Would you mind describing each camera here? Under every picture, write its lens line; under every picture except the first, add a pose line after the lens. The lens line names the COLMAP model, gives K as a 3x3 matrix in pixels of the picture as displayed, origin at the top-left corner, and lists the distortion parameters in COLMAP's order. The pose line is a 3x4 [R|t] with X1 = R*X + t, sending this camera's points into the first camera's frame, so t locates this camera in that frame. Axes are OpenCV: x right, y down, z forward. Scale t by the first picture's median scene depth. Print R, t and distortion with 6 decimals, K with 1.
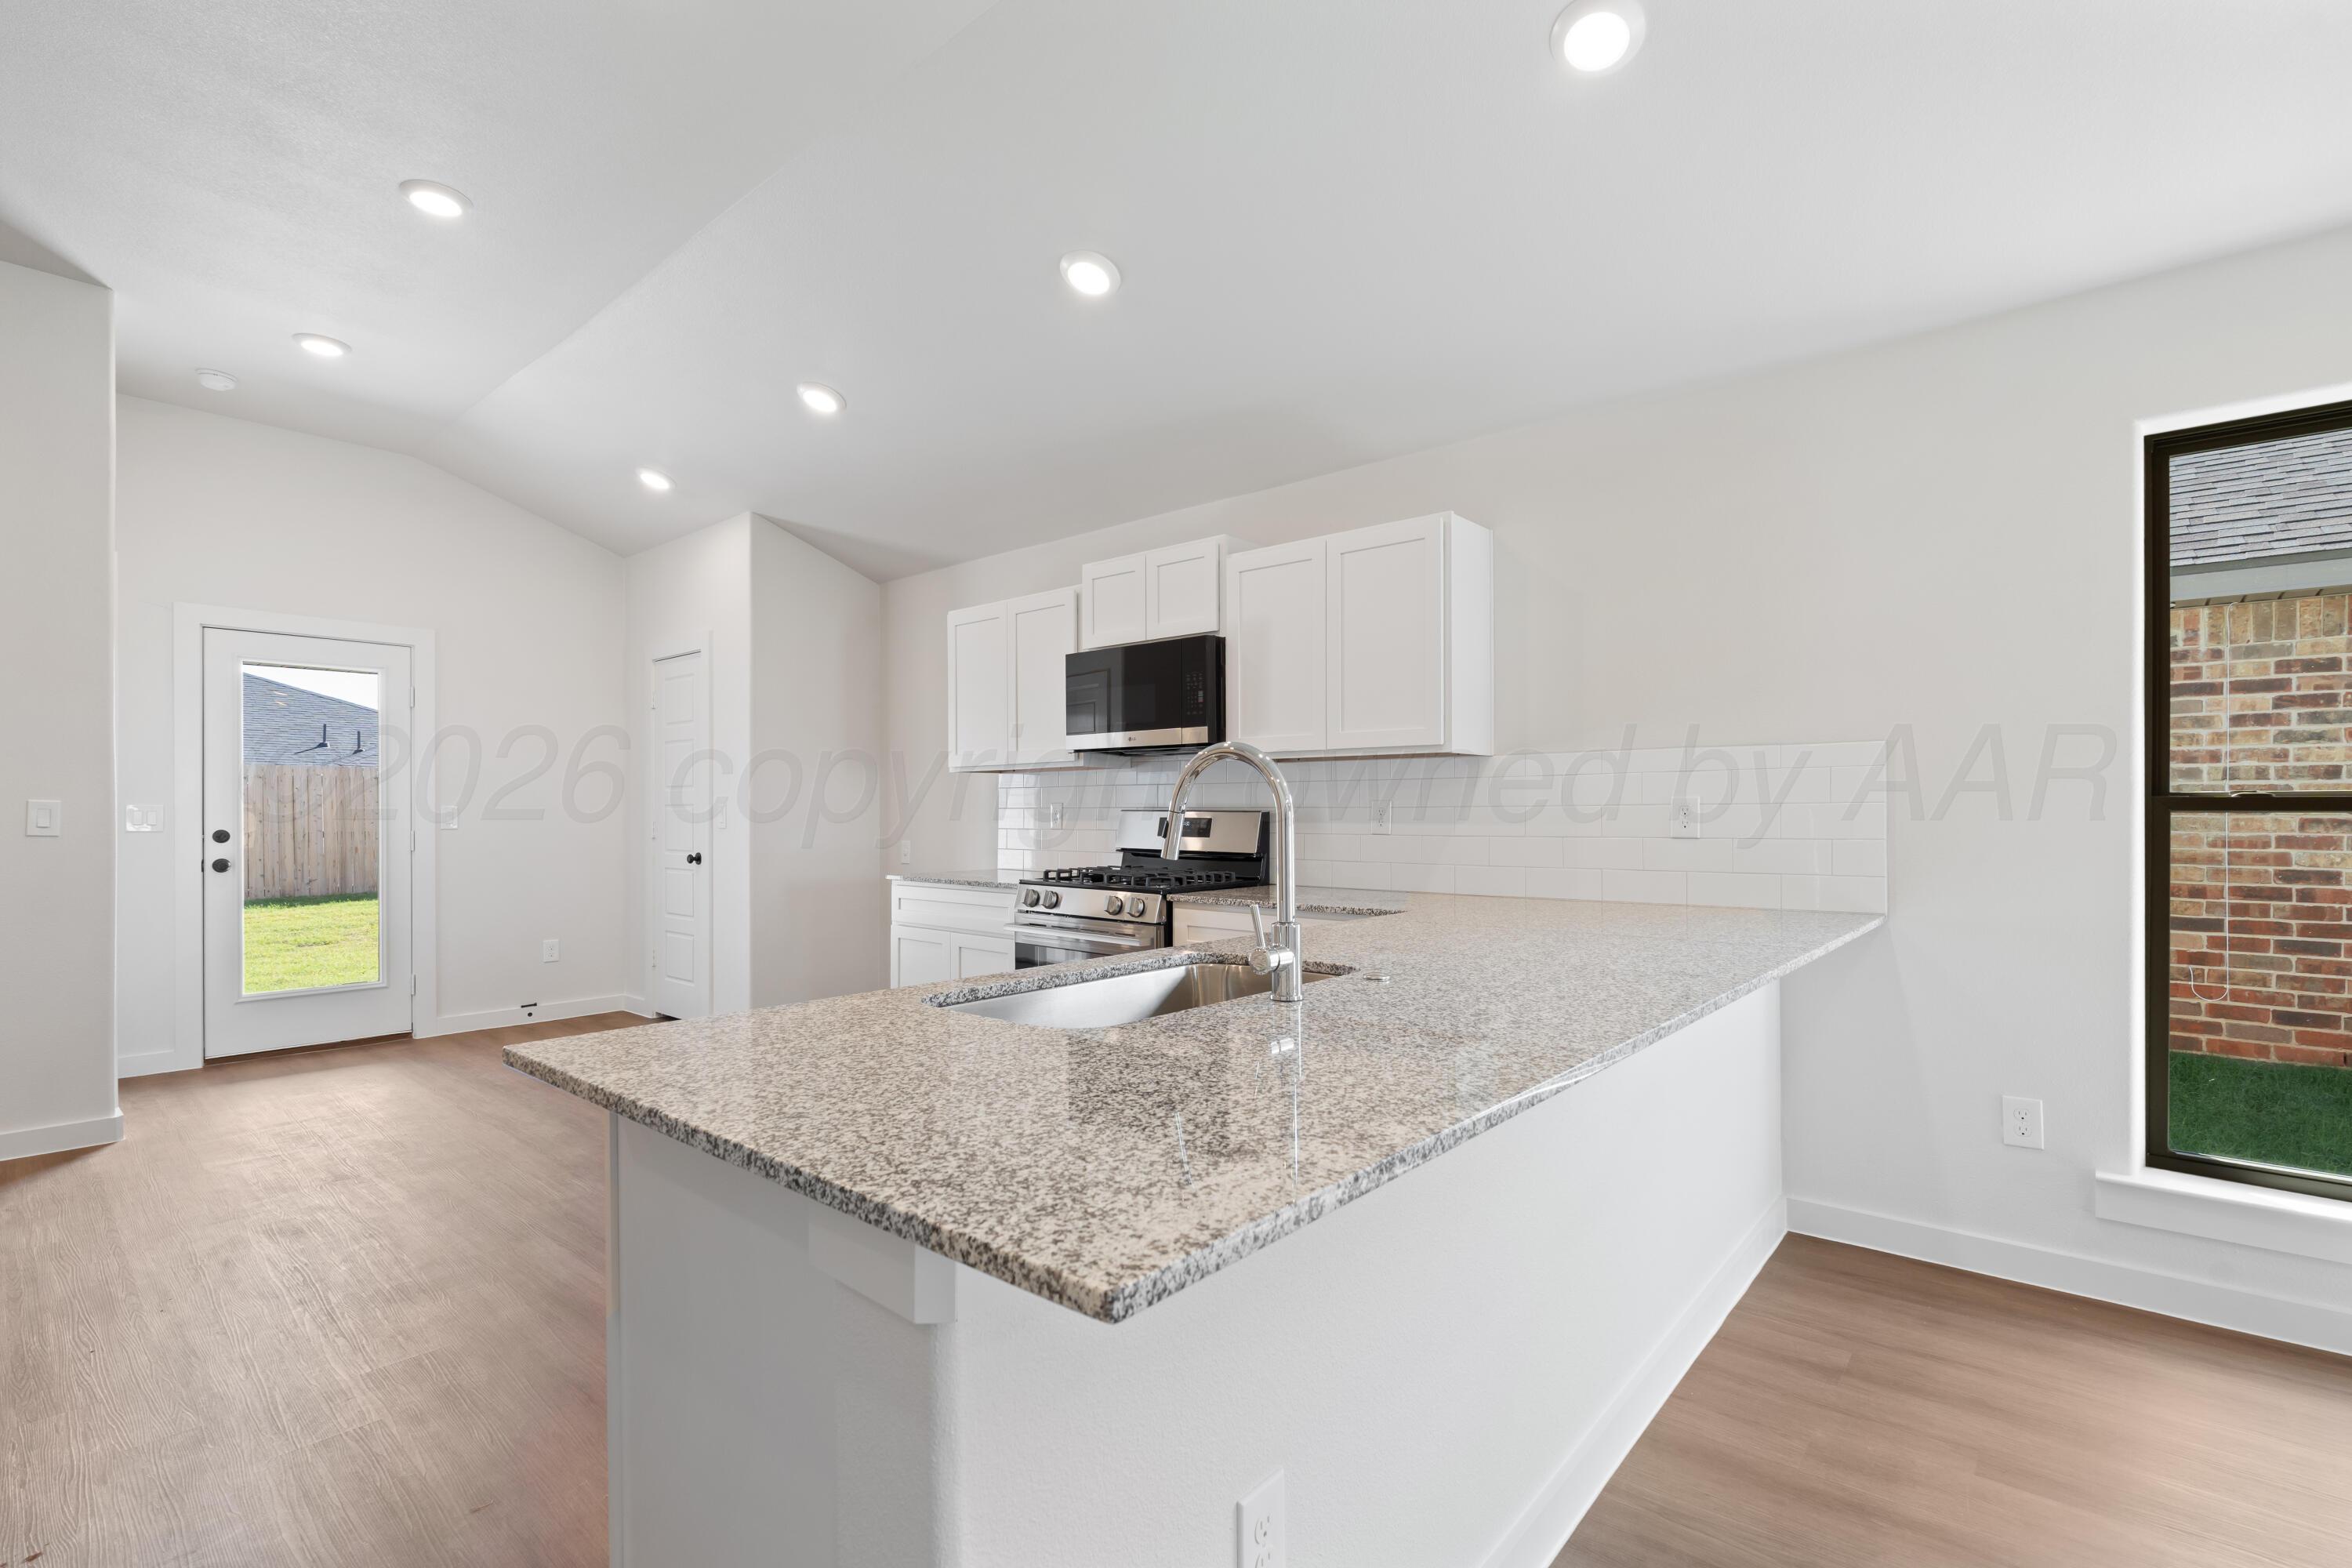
lens RADIAL K [[1049.5, 0, 1195.9], [0, 1049.5, 806.5], [0, 0, 1]] dist [-0.001697, 0.002003]
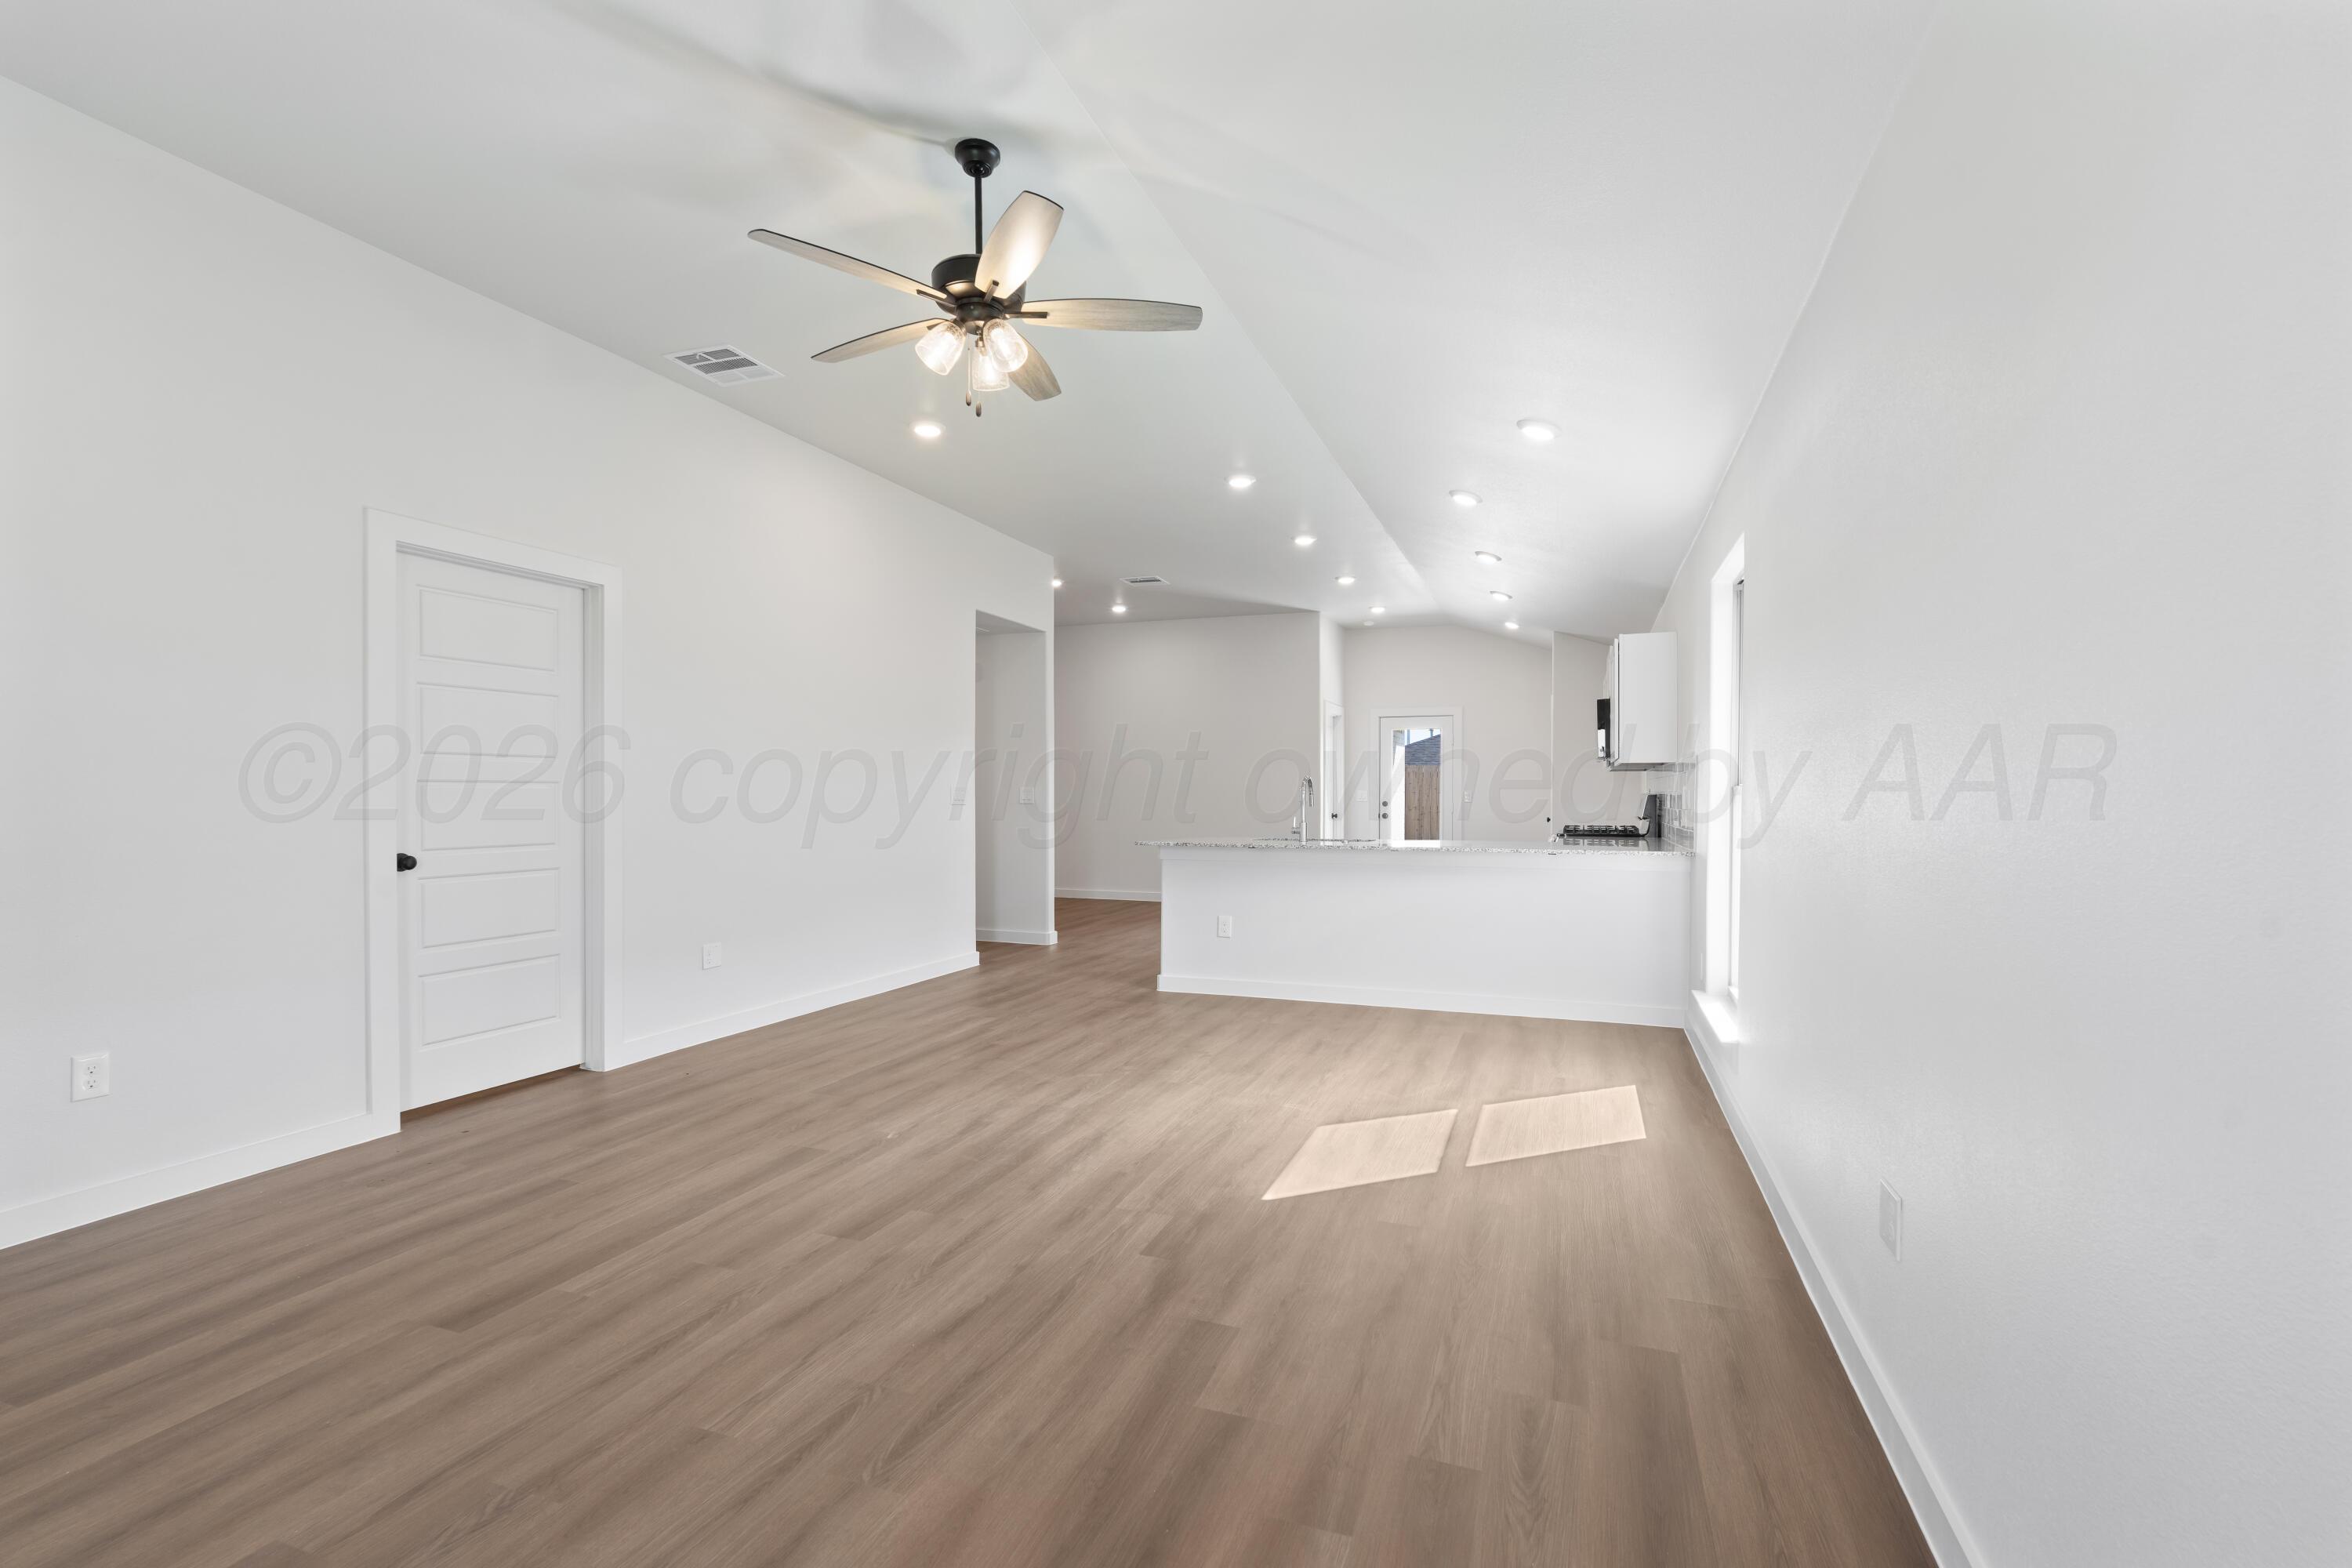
lens RADIAL K [[1049.5, 0, 1271.5], [0, 1049.5, 789.4], [0, 0, 1]] dist [-0.001697, 0.002003]
pose [[0.417522, -0.000527, -0.908667, 1.293228], [0.002969, 0.999995, 0.000784, -0.008700], [0.908662, -0.003026, 0.417521, -0.266423]]
